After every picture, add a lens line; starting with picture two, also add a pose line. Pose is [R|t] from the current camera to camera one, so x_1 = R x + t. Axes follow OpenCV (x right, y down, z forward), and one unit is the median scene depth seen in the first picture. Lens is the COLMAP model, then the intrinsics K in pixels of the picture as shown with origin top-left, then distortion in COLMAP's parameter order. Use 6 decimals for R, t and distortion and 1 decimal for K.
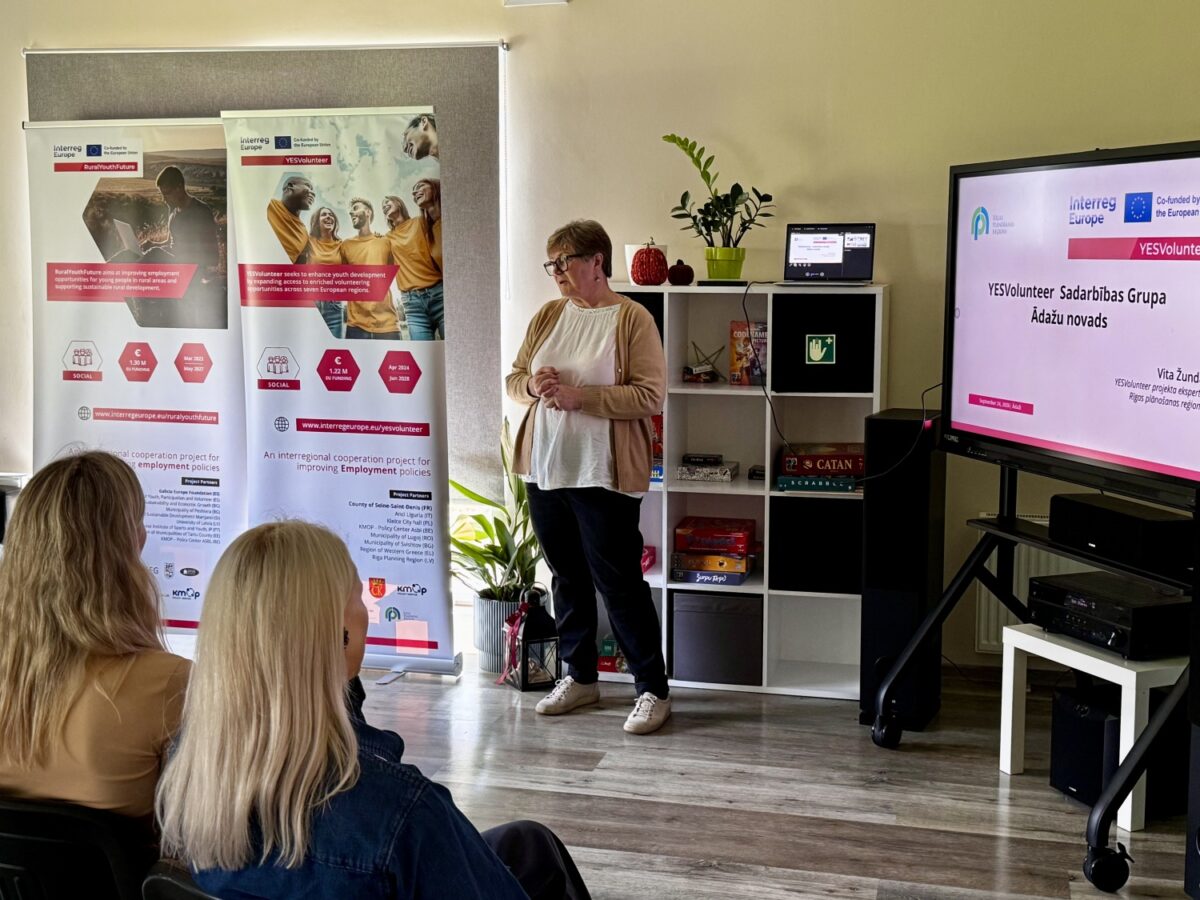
lens RADIAL K [[1540.4, 0, 604.4], [0, 1540.4, 448.5], [0, 0, 1]] dist [0.110863, 0.000000]
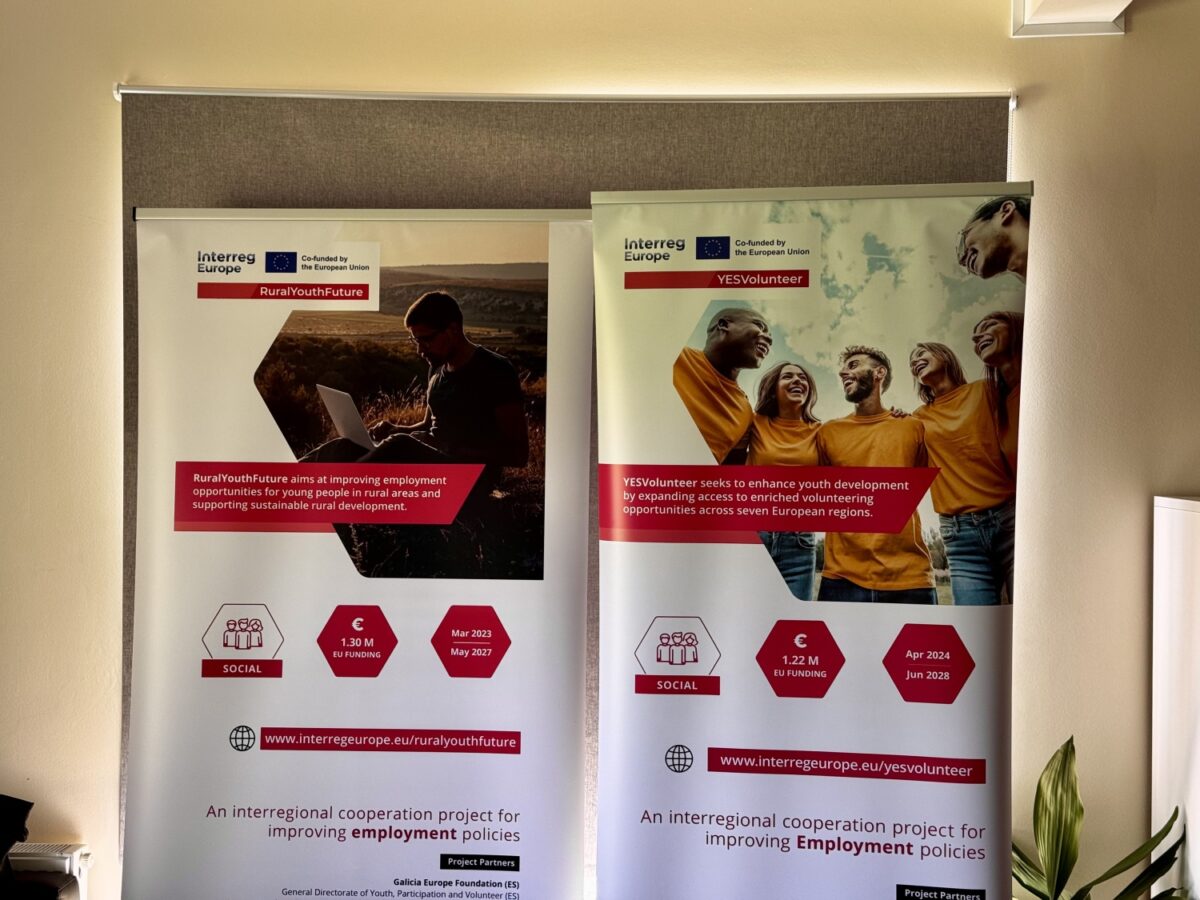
lens RADIAL K [[1665.4, 0, 598.2], [0, 1665.4, 472.0], [0, 0, 1]] dist [0.182193, 0.000000]
pose [[0.980114, 0.005031, 0.198373, -0.364598], [0.016899, 0.993931, -0.108702, -0.053891], [-0.197716, 0.109893, 0.974080, 0.440204]]
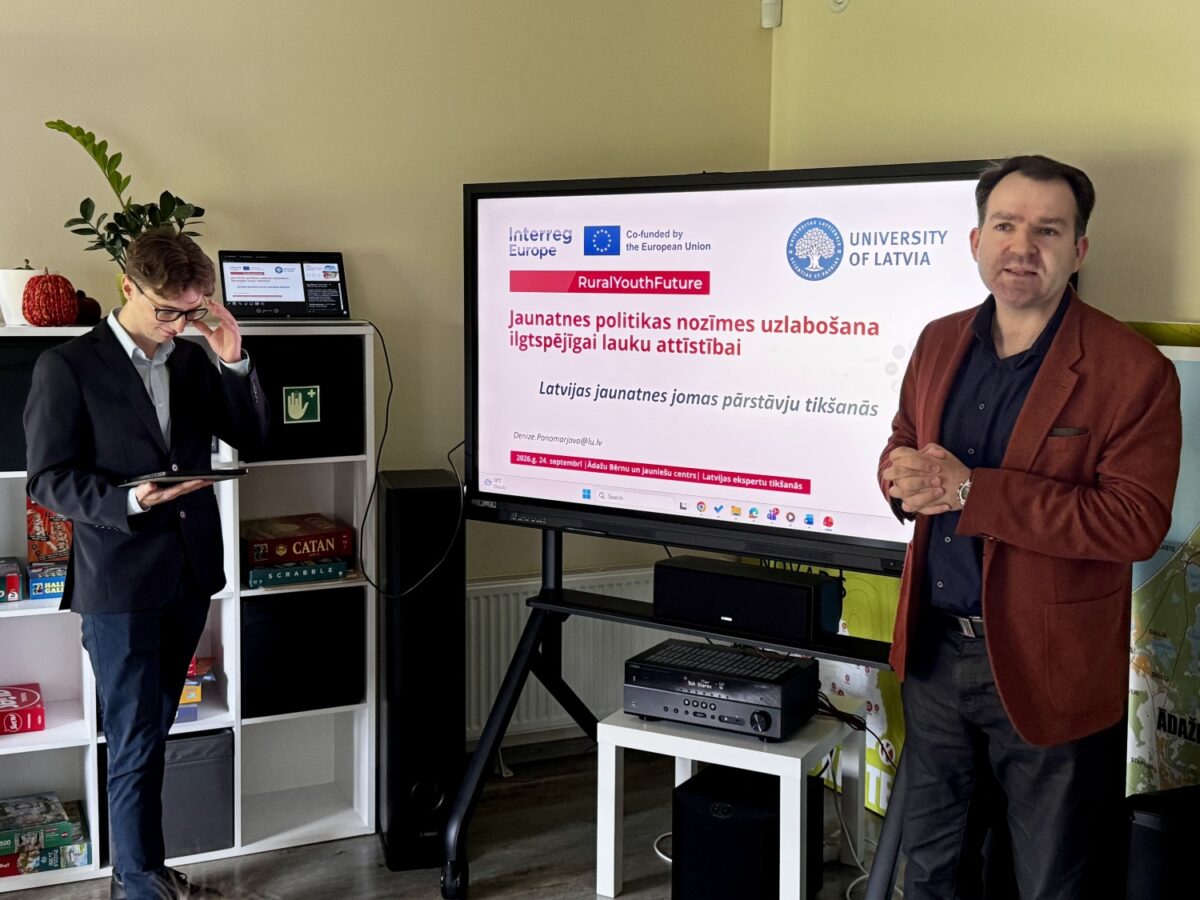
lens RADIAL K [[1405.5, 0, 583.8], [0, 1405.5, 412.0], [0, 0, 1]] dist [0.098876, 0.000000]
pose [[0.790540, -0.055919, 0.609852, -0.180200], [0.072945, 0.997331, -0.003110, -0.045825], [-0.608051, 0.046944, 0.792509, 0.322972]]
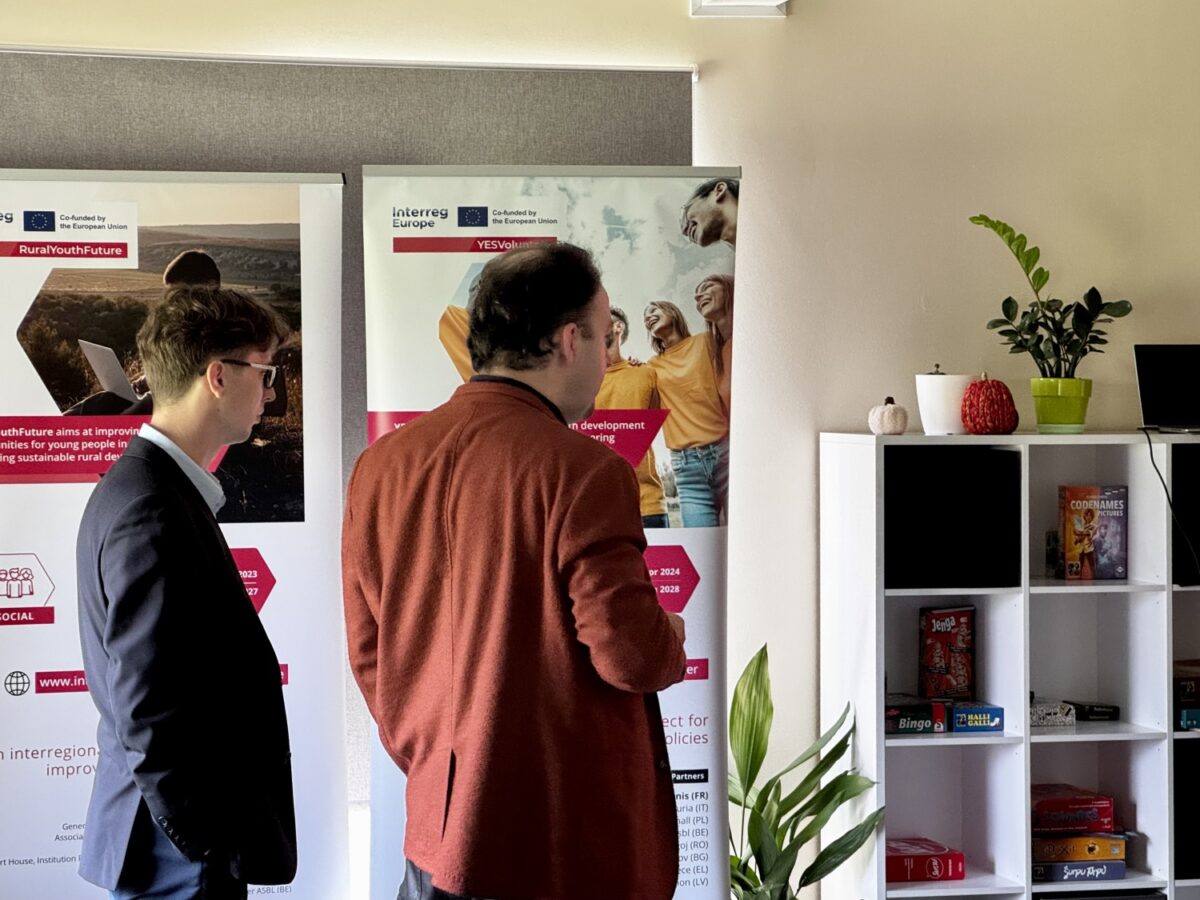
lens RADIAL K [[2878.1, 0, 549.9], [0, 2878.1, 447.9], [0, 0, 1]] dist [0.140422, 0.000000]
pose [[0.879335, -0.016226, 0.475927, -0.728535], [0.067671, 0.993534, -0.091158, 0.001203], [-0.471371, 0.112365, 0.874748, -0.006108]]
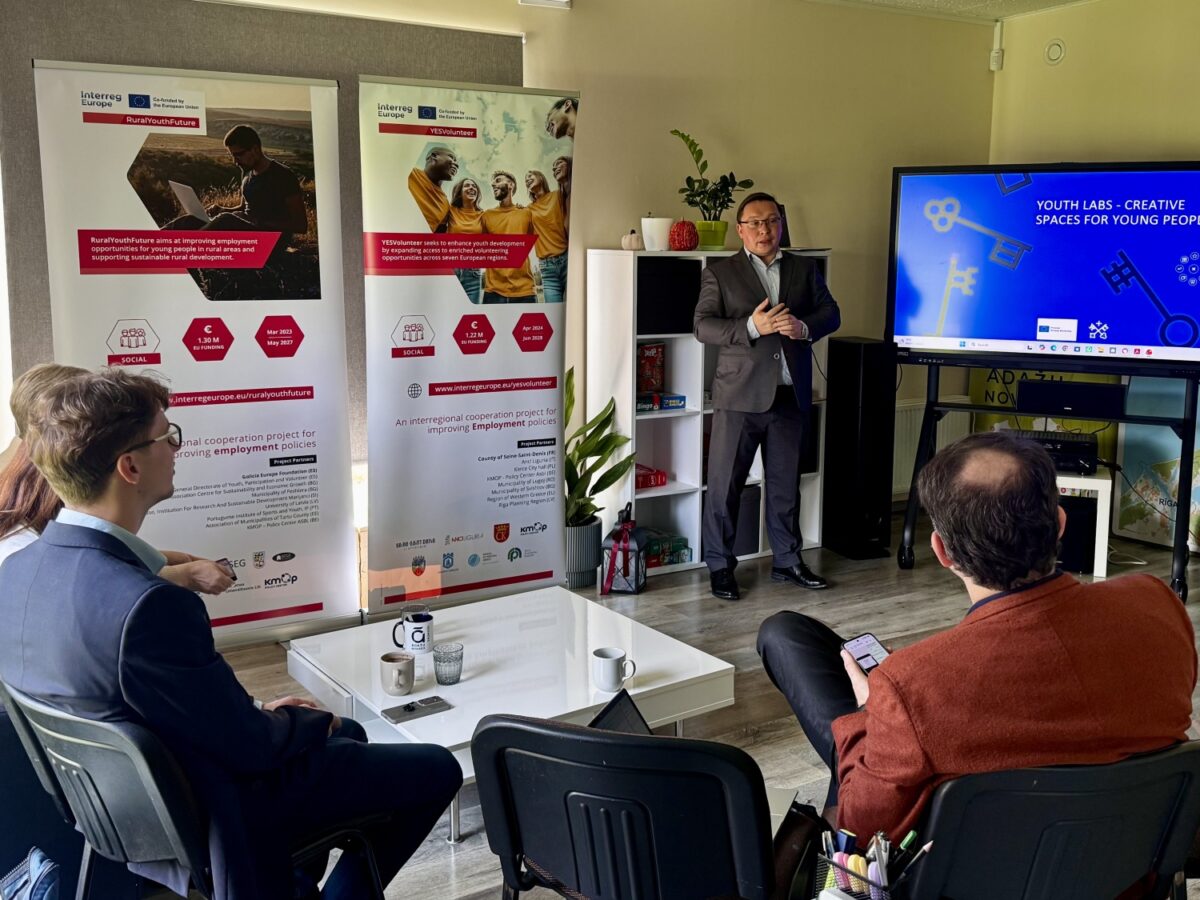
lens RADIAL K [[1204.1, 0, 633.4], [0, 1204.1, 405.5], [0, 0, 1]] dist [0.084706, 0.000000]
pose [[0.676966, -0.099501, 0.729257, -0.714619], [0.083433, 0.994808, 0.058283, -0.041642], [-0.731270, 0.021389, 0.681753, 0.366064]]
